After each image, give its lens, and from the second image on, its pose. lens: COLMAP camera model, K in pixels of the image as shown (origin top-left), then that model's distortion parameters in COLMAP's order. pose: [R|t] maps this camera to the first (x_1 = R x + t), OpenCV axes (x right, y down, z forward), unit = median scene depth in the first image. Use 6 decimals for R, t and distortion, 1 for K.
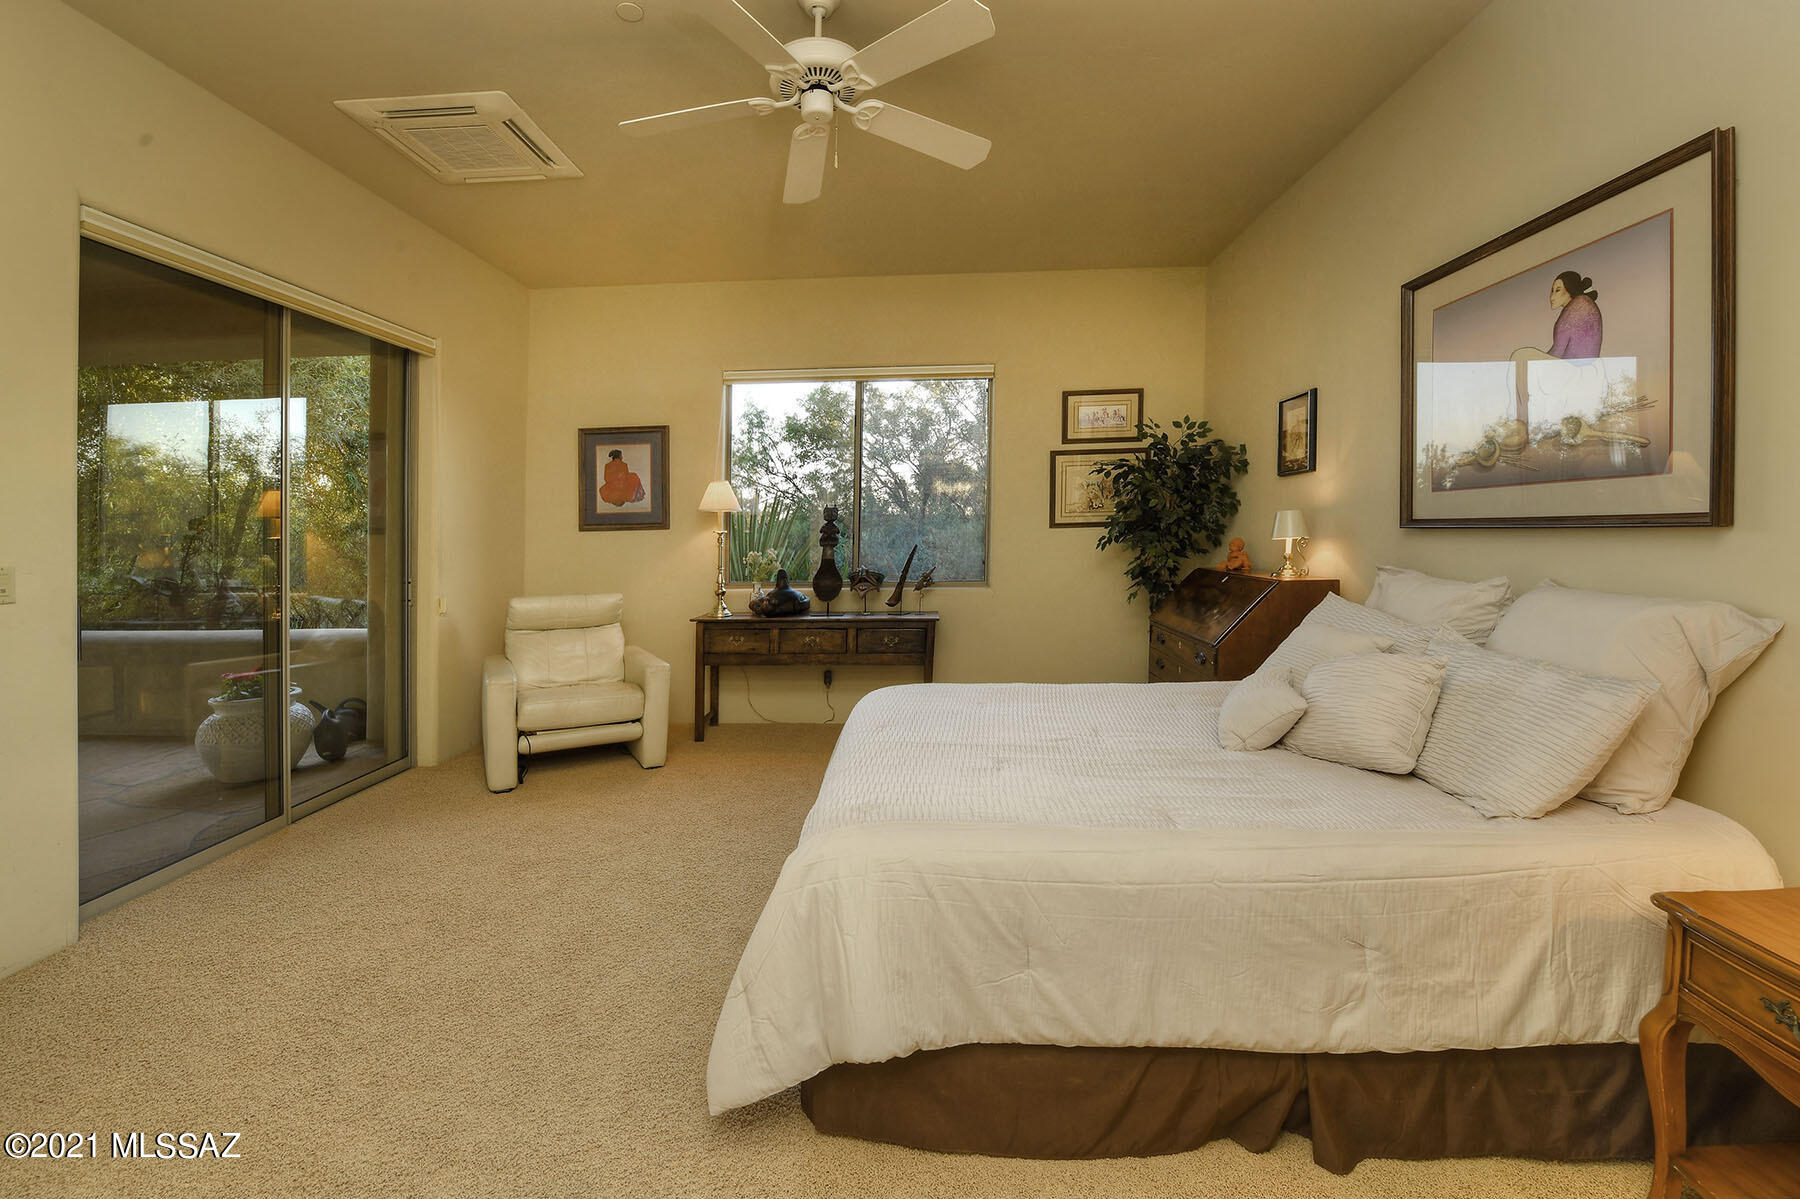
lens RADIAL K [[744.1, 0, 921.8], [0, 744.1, 592.4], [0, 0, 1]] dist [0.001518, -0.007056]
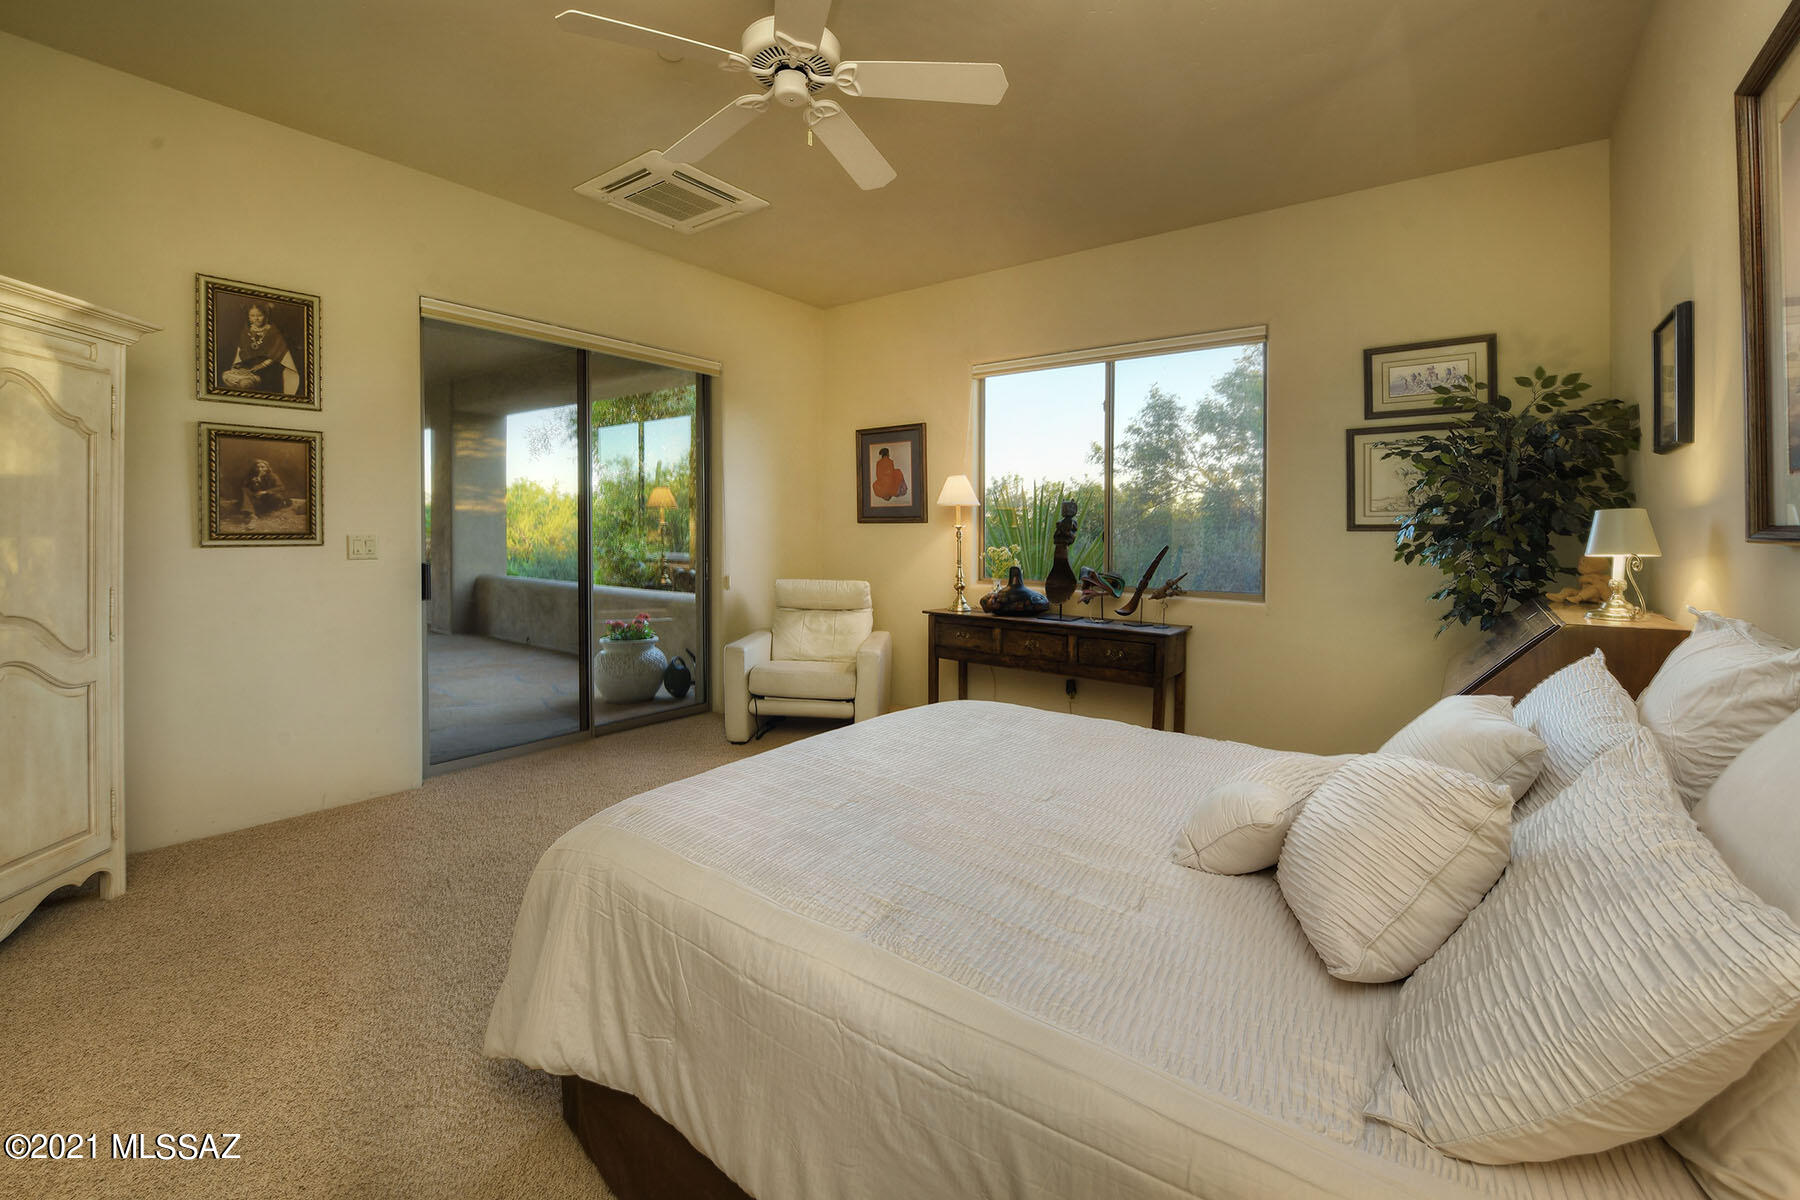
lens RADIAL K [[754.5, 0, 901.6], [0, 754.5, 573.8], [0, 0, 1]] dist [-0.002341, -0.000259]
pose [[0.833455, 0.056356, -0.549706, 0.225649], [-0.067227, 0.997738, 0.000361, -0.012546], [0.548483, 0.036654, 0.835358, 0.111514]]
